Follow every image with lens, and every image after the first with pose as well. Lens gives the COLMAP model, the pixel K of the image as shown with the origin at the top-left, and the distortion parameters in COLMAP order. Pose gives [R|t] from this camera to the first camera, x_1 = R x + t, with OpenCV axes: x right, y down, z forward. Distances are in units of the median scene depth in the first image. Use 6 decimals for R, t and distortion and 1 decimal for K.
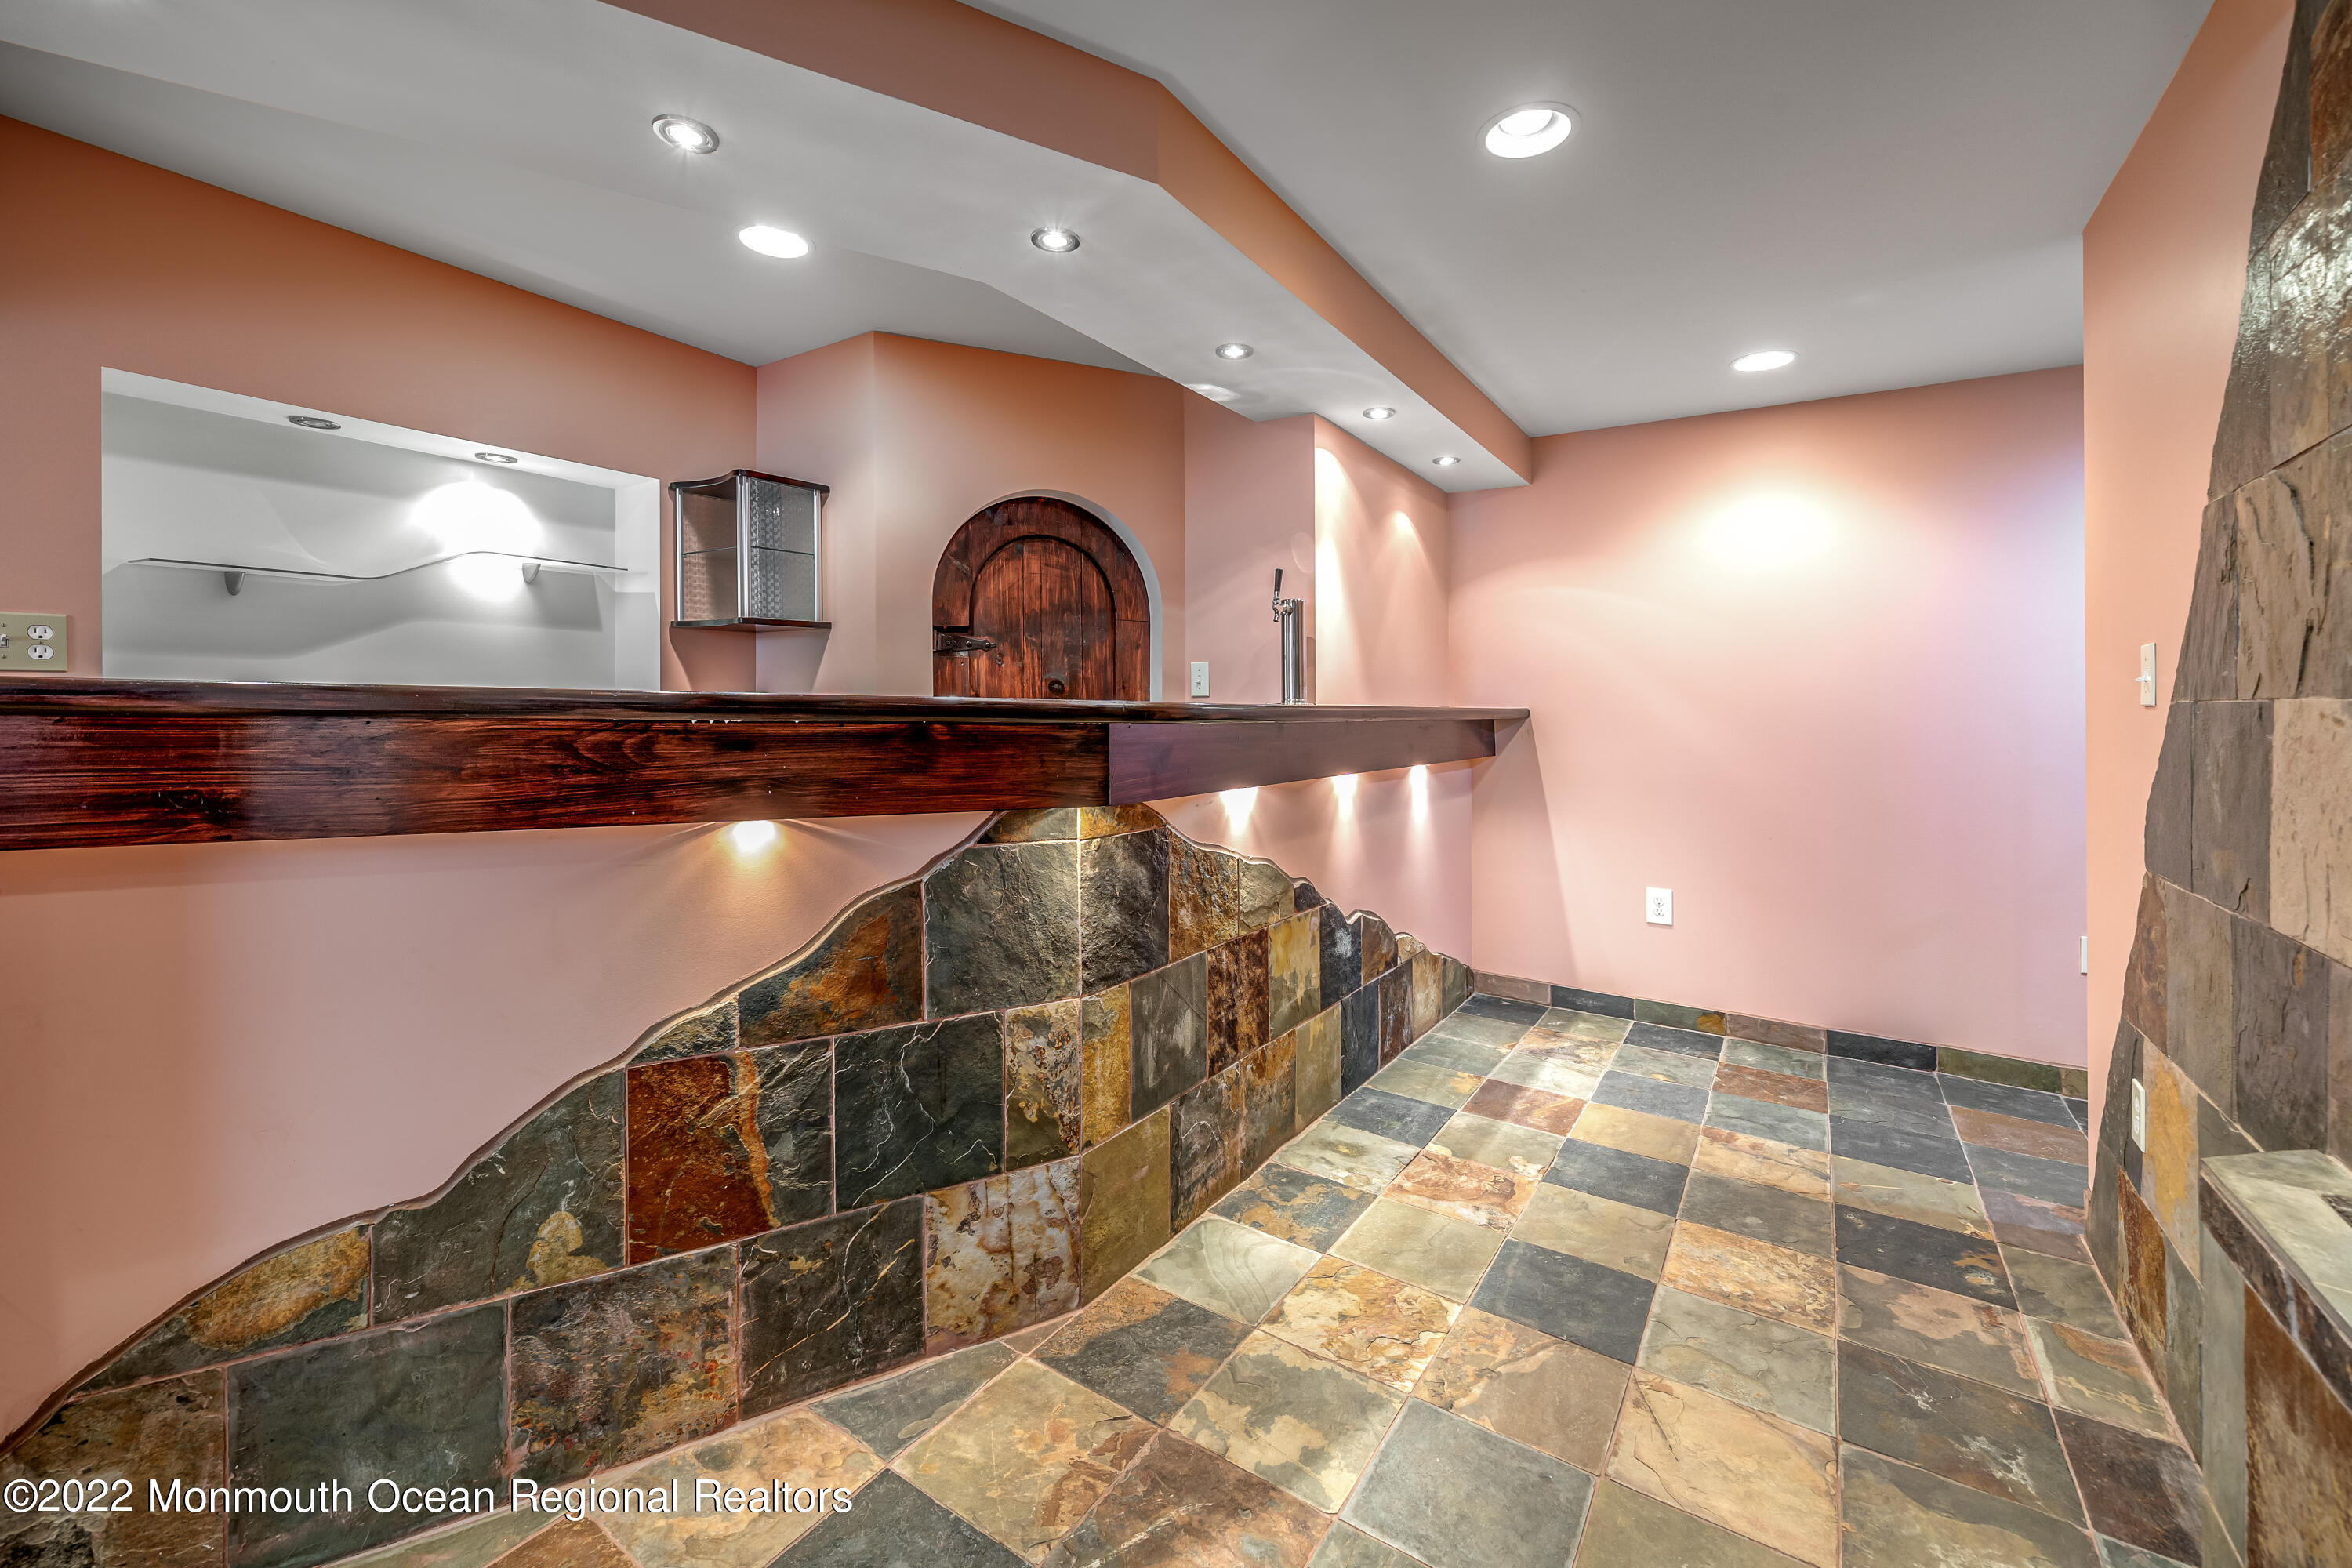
lens RADIAL K [[934.4, 0, 1187.8], [0, 934.4, 698.7], [0, 0, 1]] dist [0.001022, 0.000384]
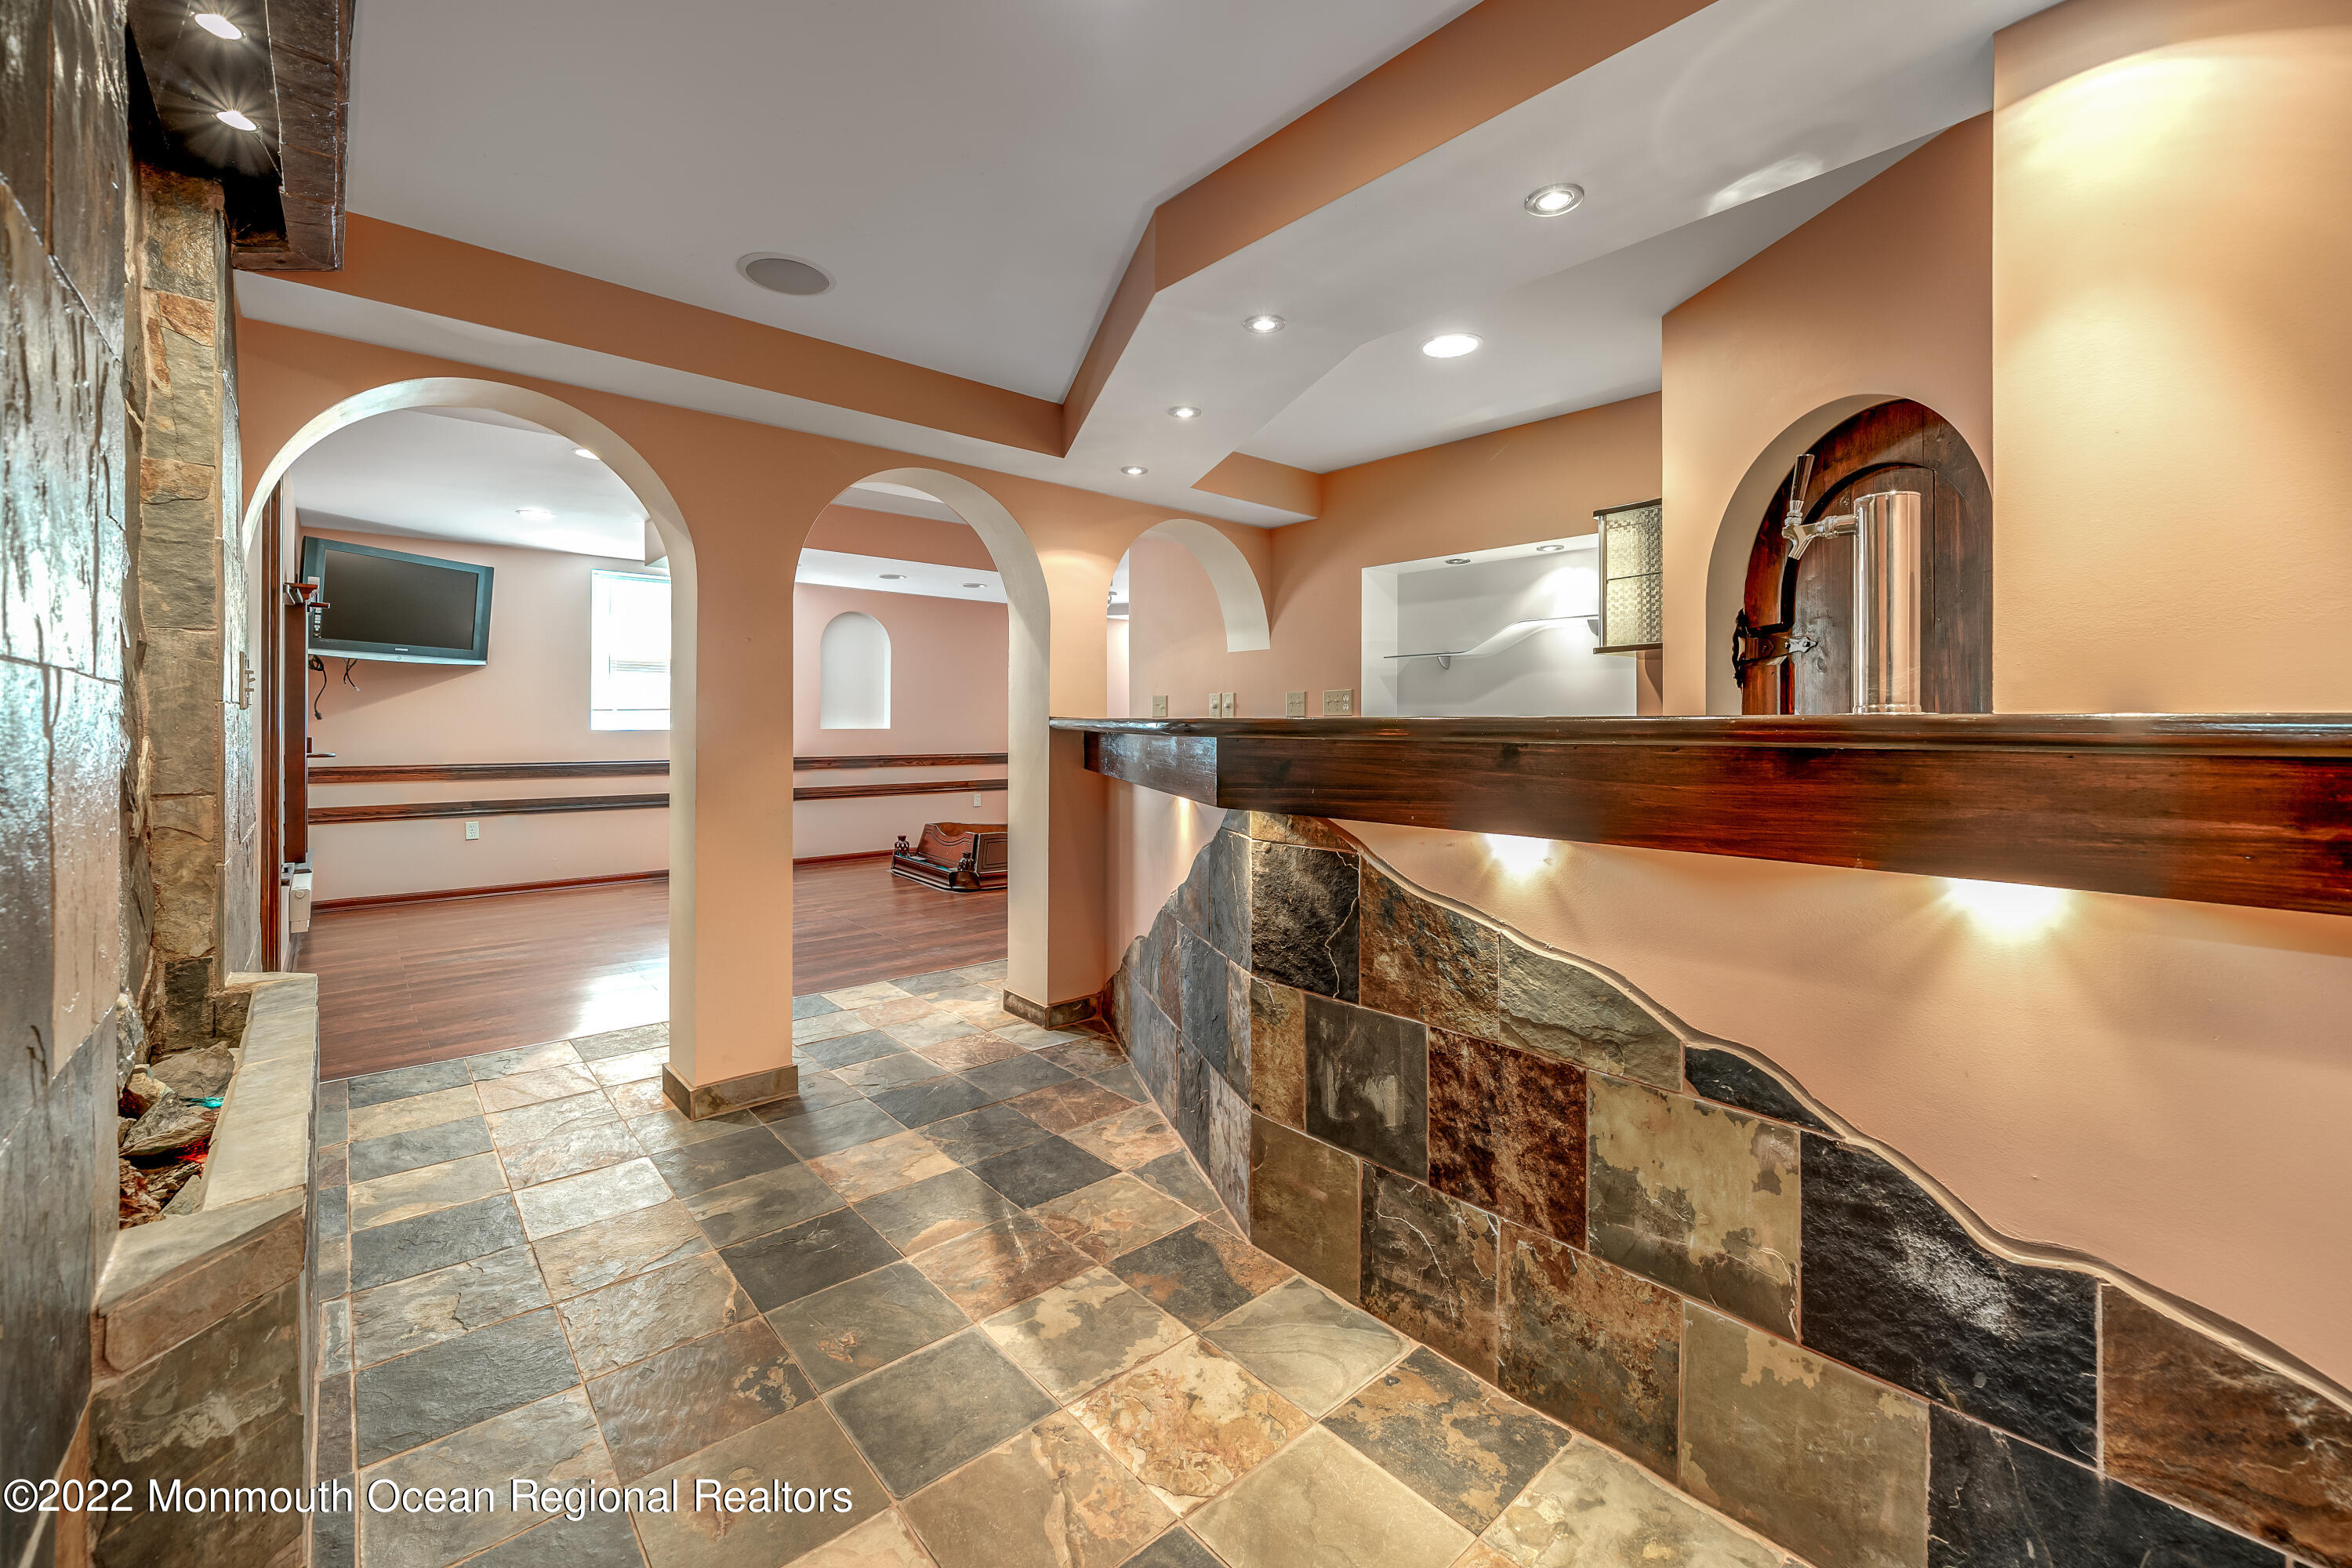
lens RADIAL K [[934.4, 0, 1180.8], [0, 934.4, 740.7], [0, 0, 1]] dist [0.001022, 0.000384]
pose [[-0.240554, 0.001047, -0.970635, 0.882420], [0.000134, 0.999999, 0.001045, 0.024439], [0.970636, 0.000121, -0.240554, 1.022342]]
